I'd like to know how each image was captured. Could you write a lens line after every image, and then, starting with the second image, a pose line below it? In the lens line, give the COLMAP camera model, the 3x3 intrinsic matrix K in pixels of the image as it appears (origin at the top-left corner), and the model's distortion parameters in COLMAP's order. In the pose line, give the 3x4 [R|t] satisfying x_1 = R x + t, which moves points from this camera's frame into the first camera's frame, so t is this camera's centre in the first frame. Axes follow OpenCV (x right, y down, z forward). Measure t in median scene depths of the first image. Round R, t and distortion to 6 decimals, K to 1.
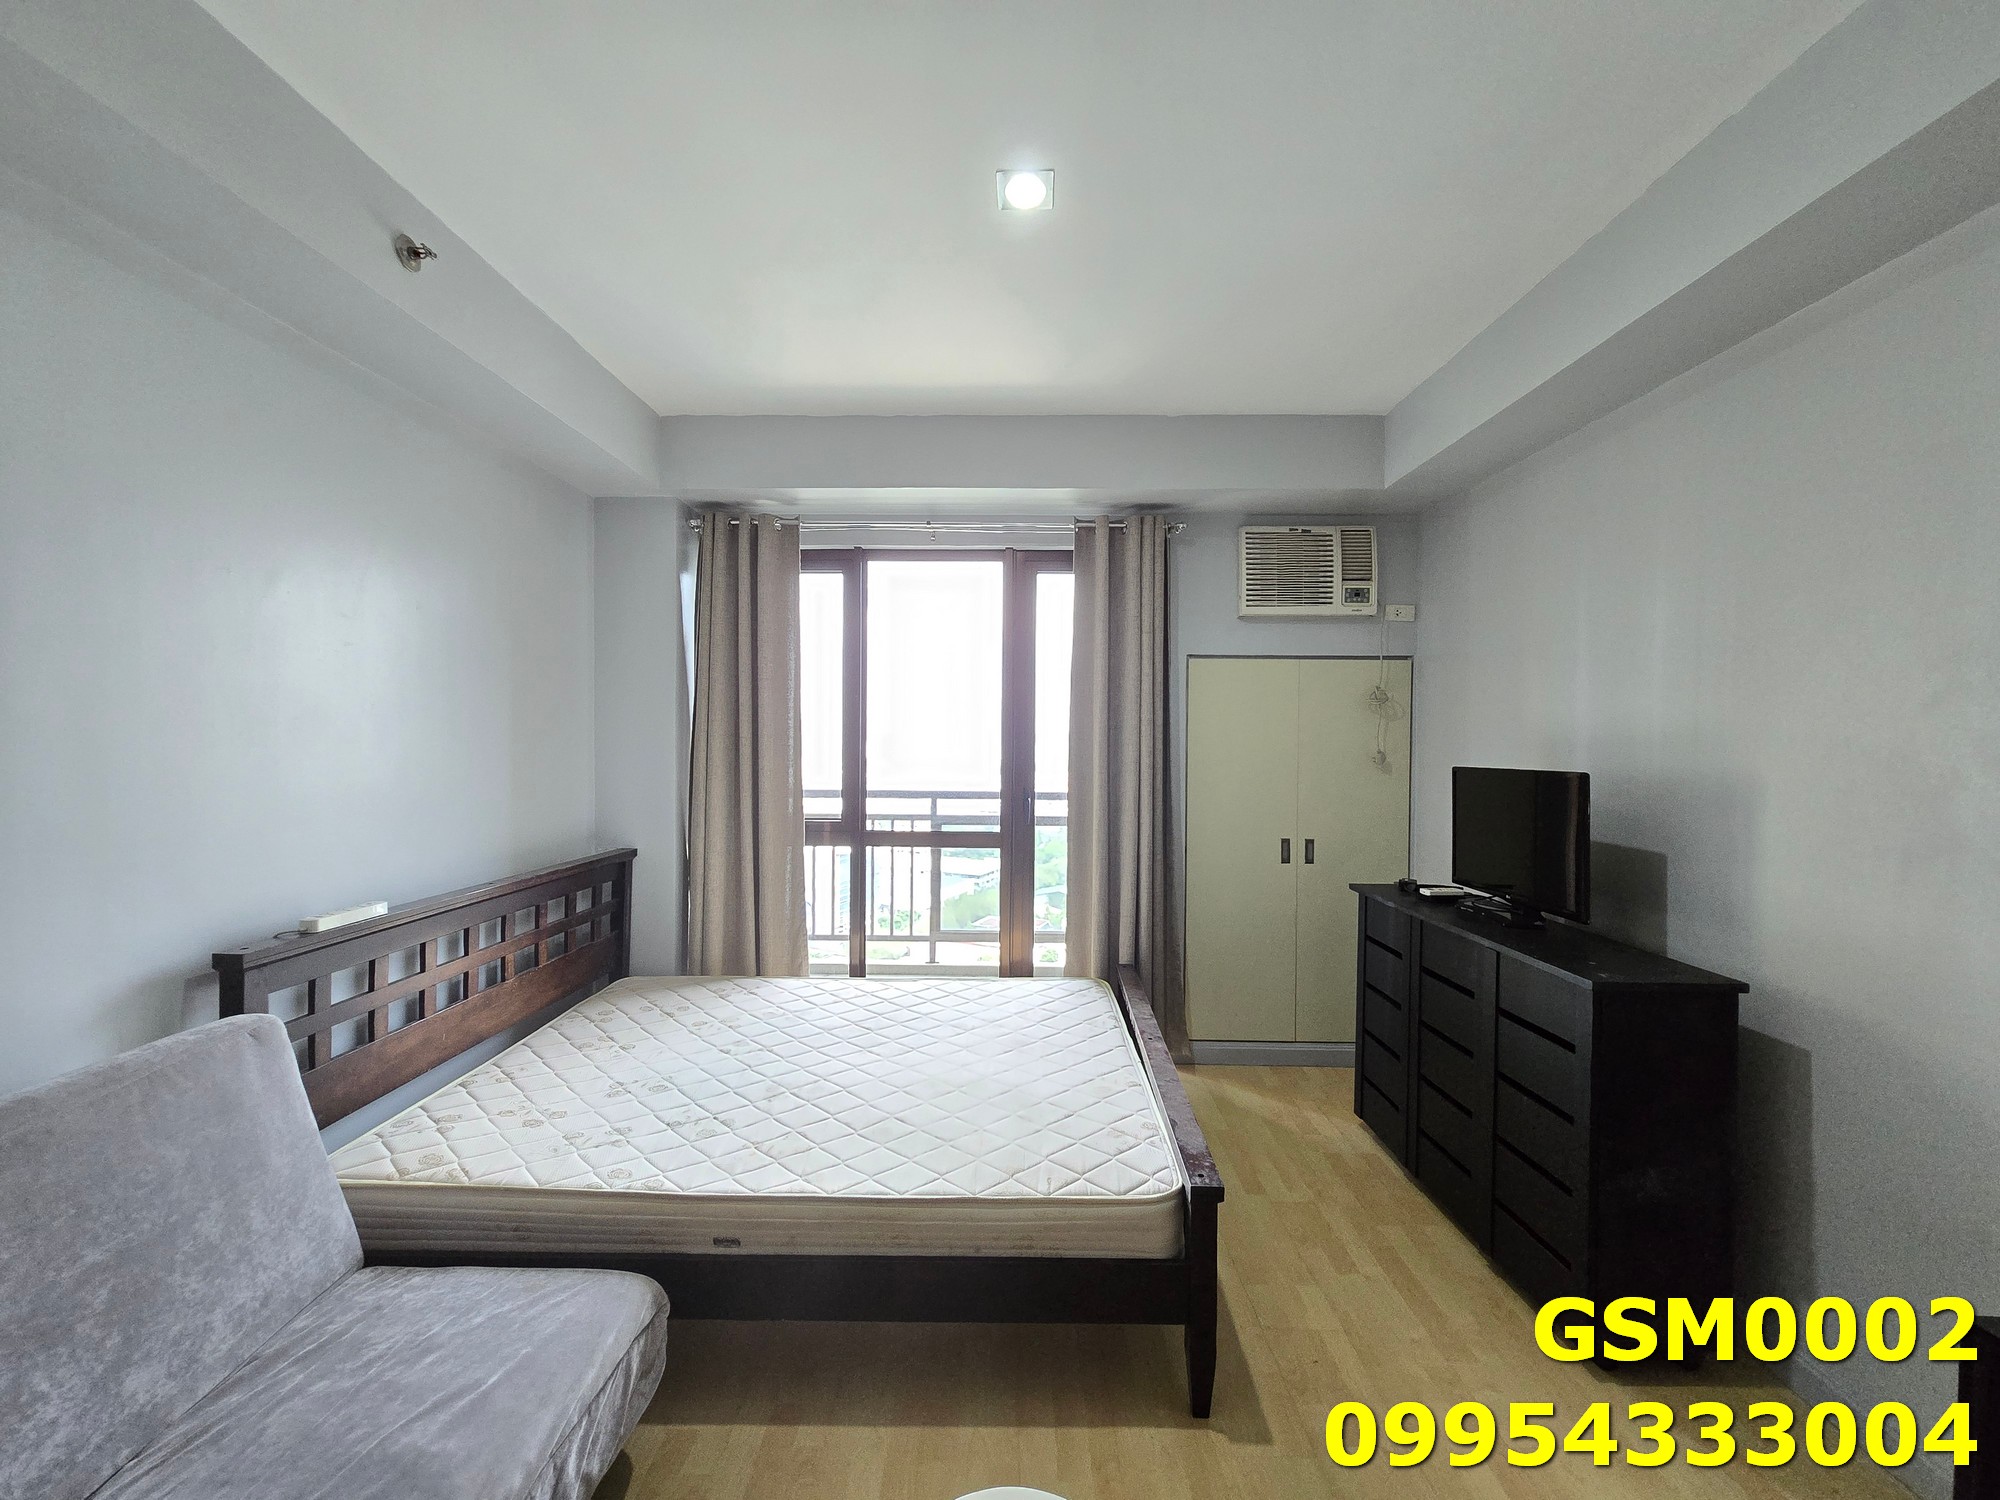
lens RADIAL K [[822.0, 0, 998.3], [0, 822.0, 750.6], [0, 0, 1]] dist [-0.001730, -0.000077]
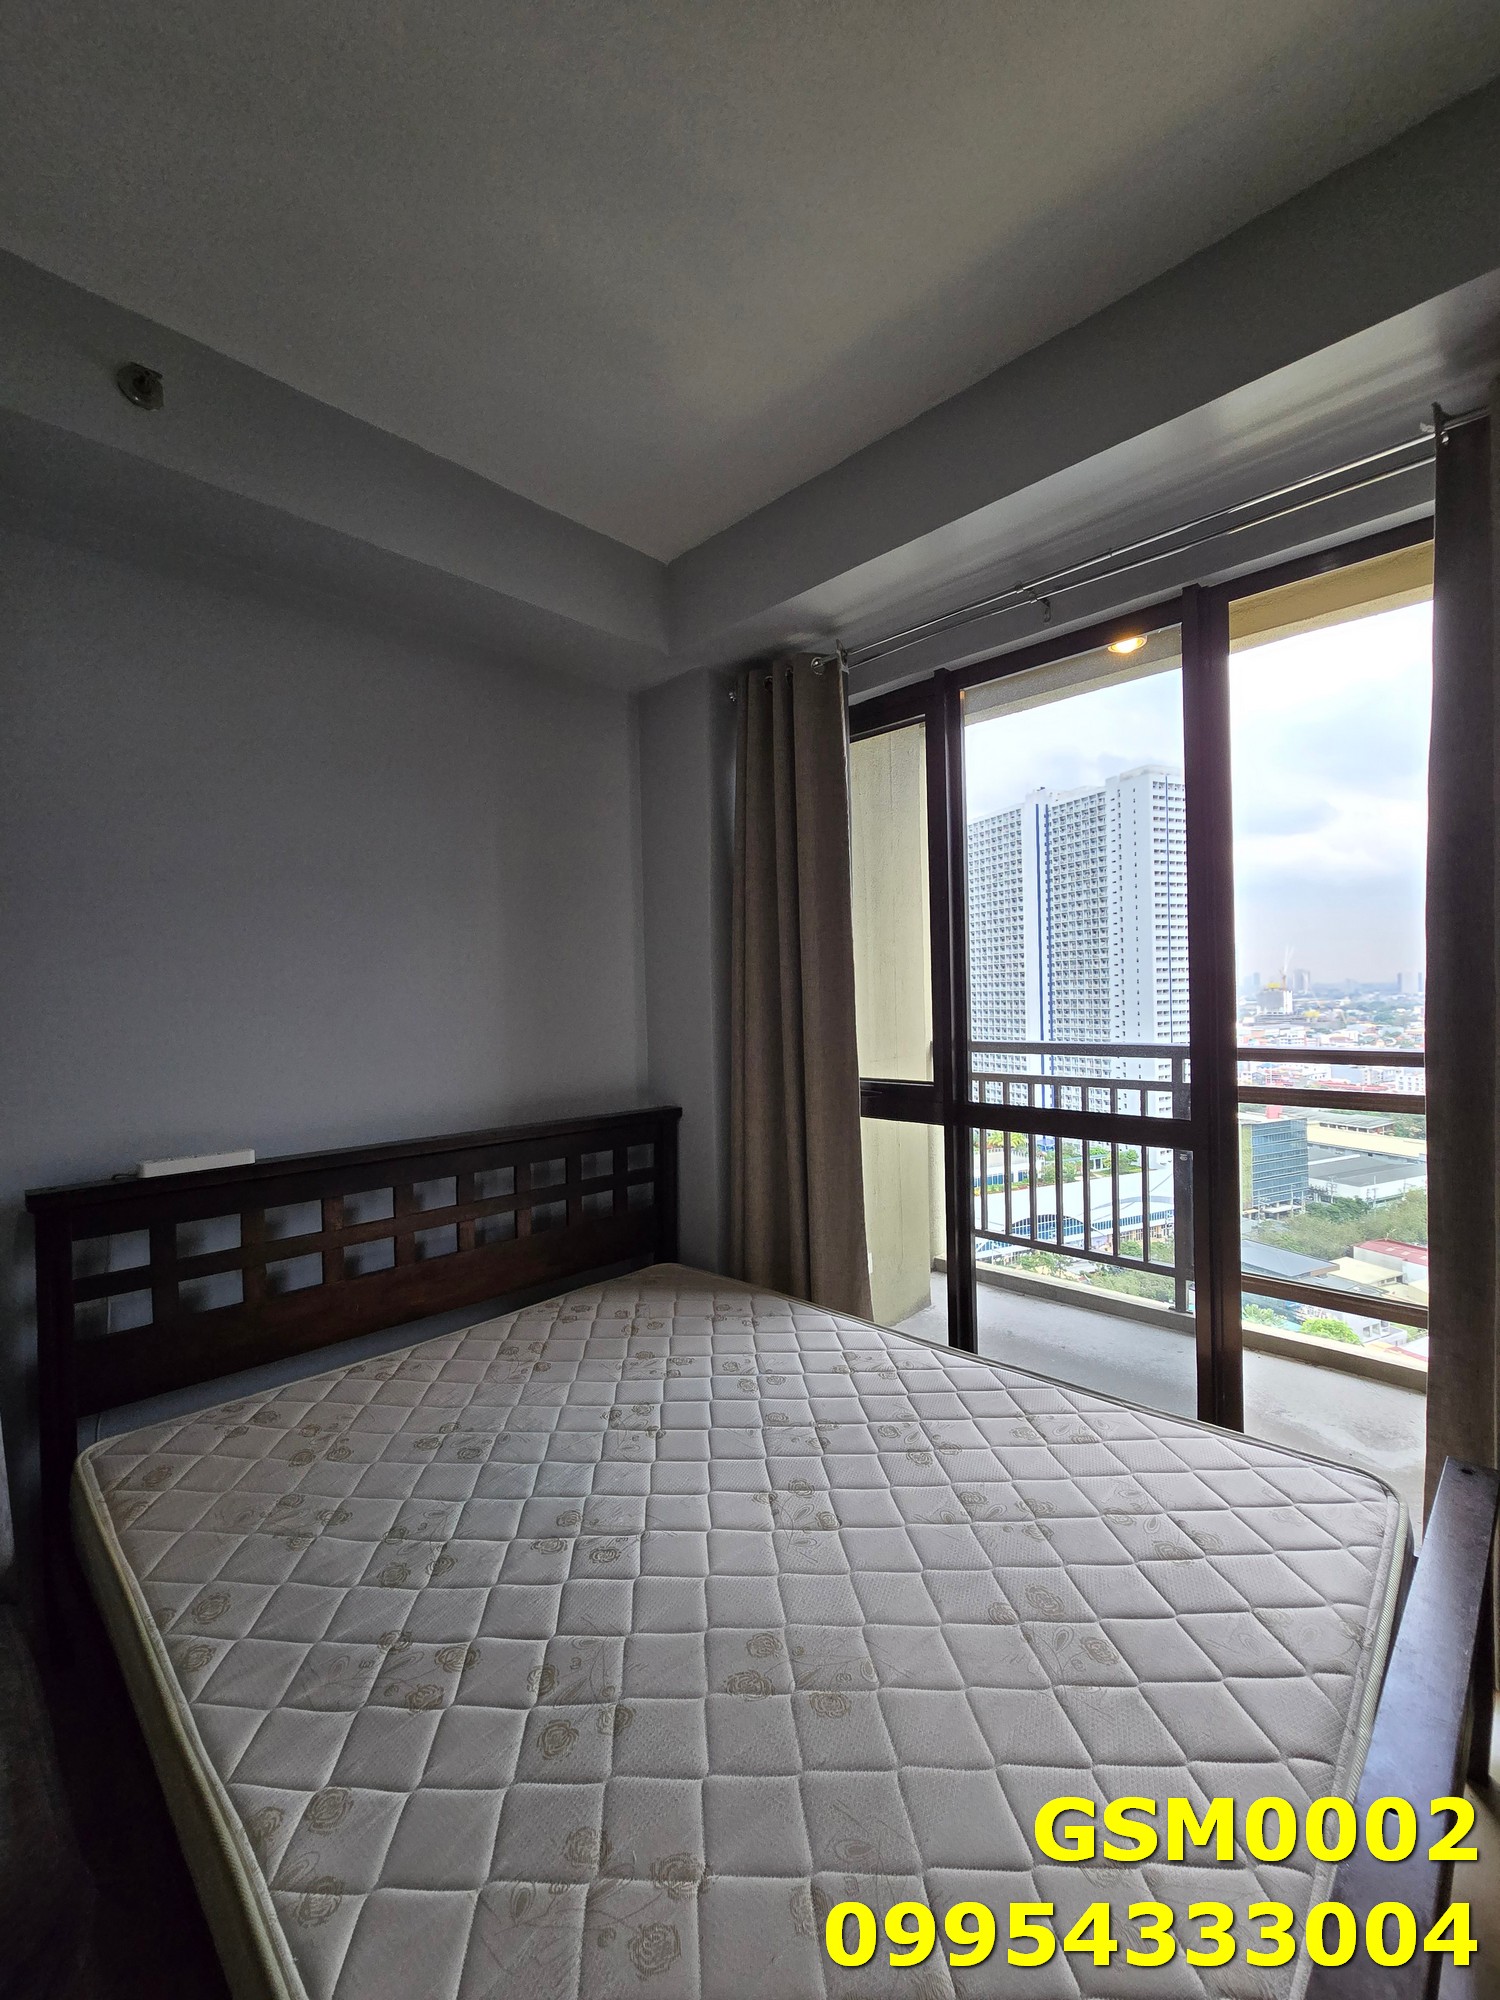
lens RADIAL K [[822.0, 0, 760.3], [0, 822.0, 997.3], [0, 0, 1]] dist [-0.001730, -0.000077]
pose [[0.743260, -0.024670, -0.668547, 0.163724], [0.013802, 0.999673, -0.021545, 0.027004], [0.668860, 0.006787, 0.743358, 0.430152]]
